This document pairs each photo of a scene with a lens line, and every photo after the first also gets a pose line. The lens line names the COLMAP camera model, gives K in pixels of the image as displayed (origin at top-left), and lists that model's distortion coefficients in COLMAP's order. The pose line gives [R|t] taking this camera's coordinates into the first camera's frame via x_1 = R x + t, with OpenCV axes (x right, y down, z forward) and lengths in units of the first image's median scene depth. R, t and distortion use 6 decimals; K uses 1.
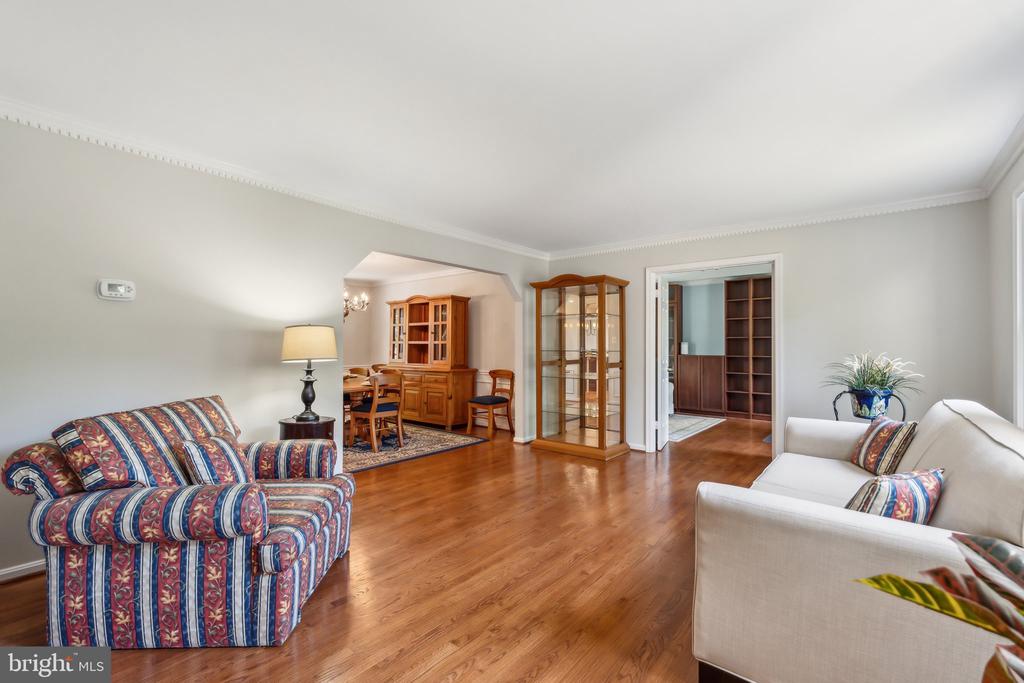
lens RADIAL K [[450.2, 0, 512.0], [0, 450.2, 341.5], [0, 0, 1]] dist [-0.000075, 0.000121]
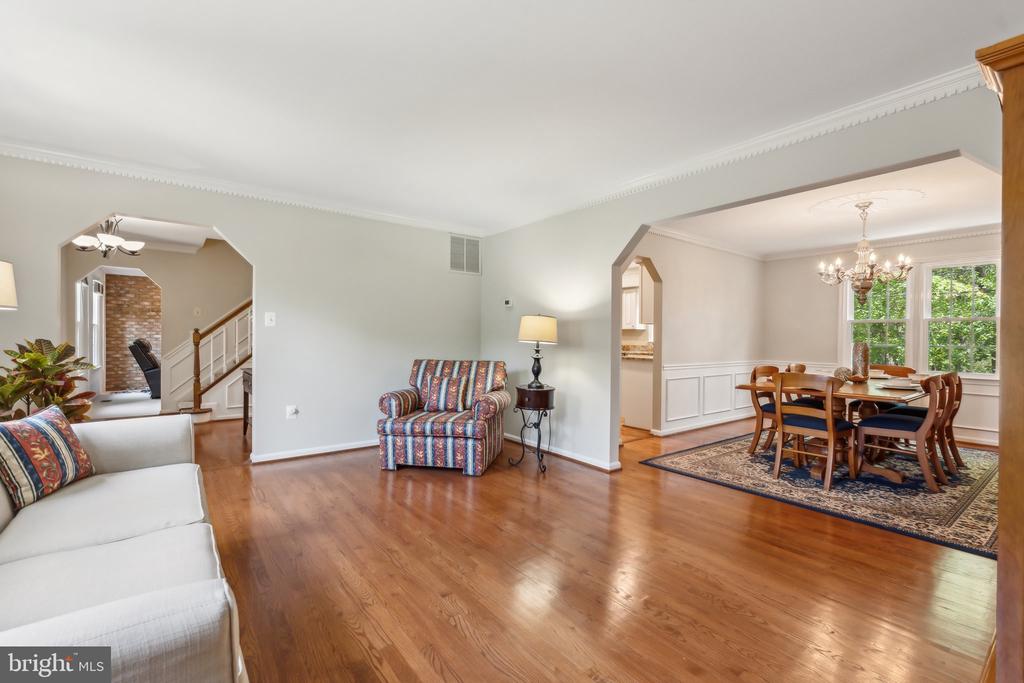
lens RADIAL K [[451.2, 0, 510.6], [0, 451.2, 332.6], [0, 0, 1]] dist [-0.001417, -0.000149]
pose [[-0.236317, -0.007661, -0.971646, 0.847520], [0.005260, 0.999944, -0.009163, 0.025680], [0.971662, -0.007277, -0.236264, 1.237905]]
